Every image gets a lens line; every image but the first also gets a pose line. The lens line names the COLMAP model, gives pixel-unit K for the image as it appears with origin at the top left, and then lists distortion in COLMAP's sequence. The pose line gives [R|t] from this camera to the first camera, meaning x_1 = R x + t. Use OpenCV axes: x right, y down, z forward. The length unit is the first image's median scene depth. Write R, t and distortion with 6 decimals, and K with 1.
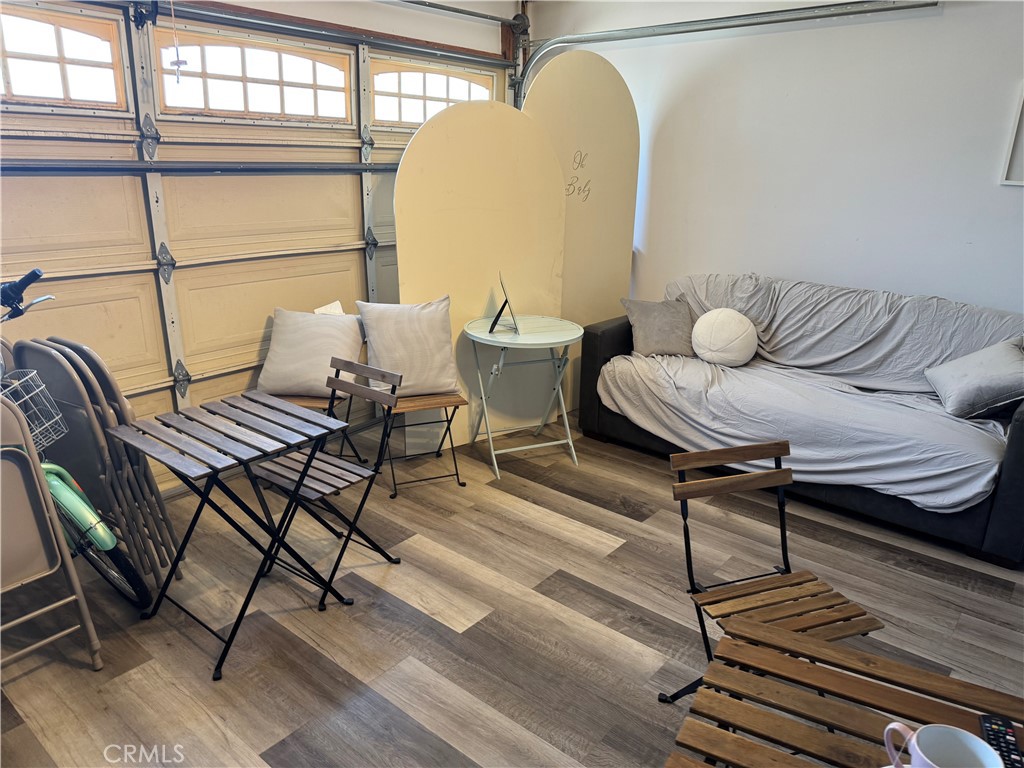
lens RADIAL K [[717.9, 0, 520.8], [0, 717.9, 387.6], [0, 0, 1]] dist [0.141889, -0.250170]
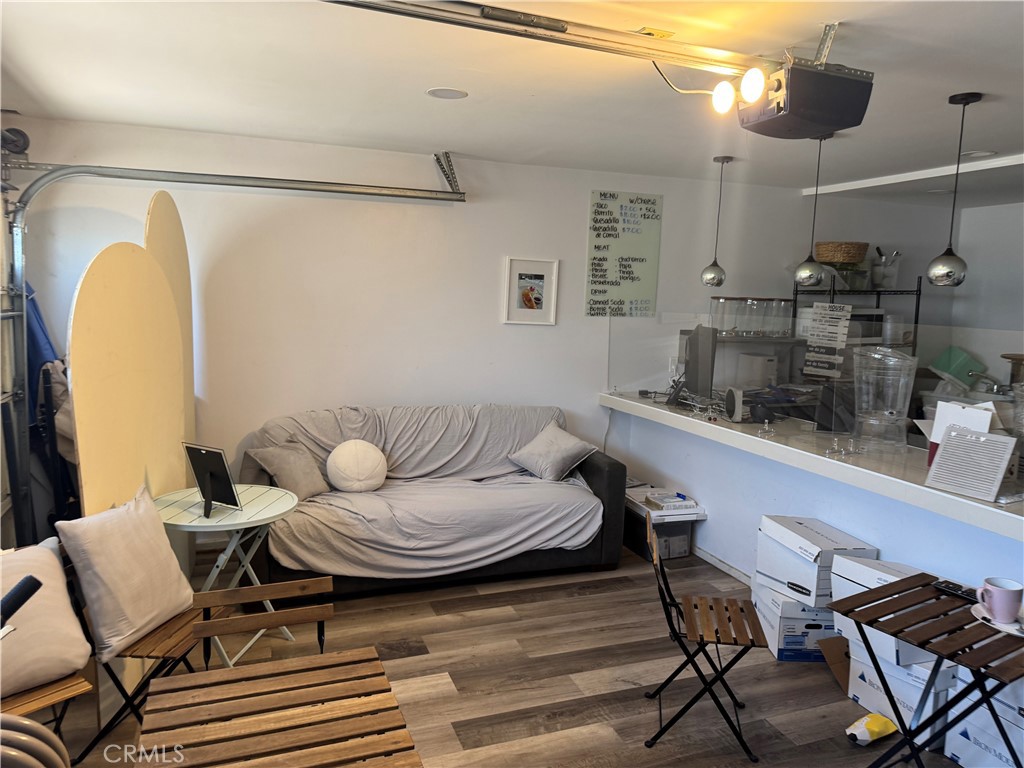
lens RADIAL K [[717.9, 0, 520.8], [0, 717.9, 387.6], [0, 0, 1]] dist [0.141889, -0.250170]
pose [[0.504452, -0.118139, 0.855320, -0.622998], [0.249864, 0.968185, -0.013637, -0.135004], [-0.826496, 0.220593, 0.517921, 0.283698]]
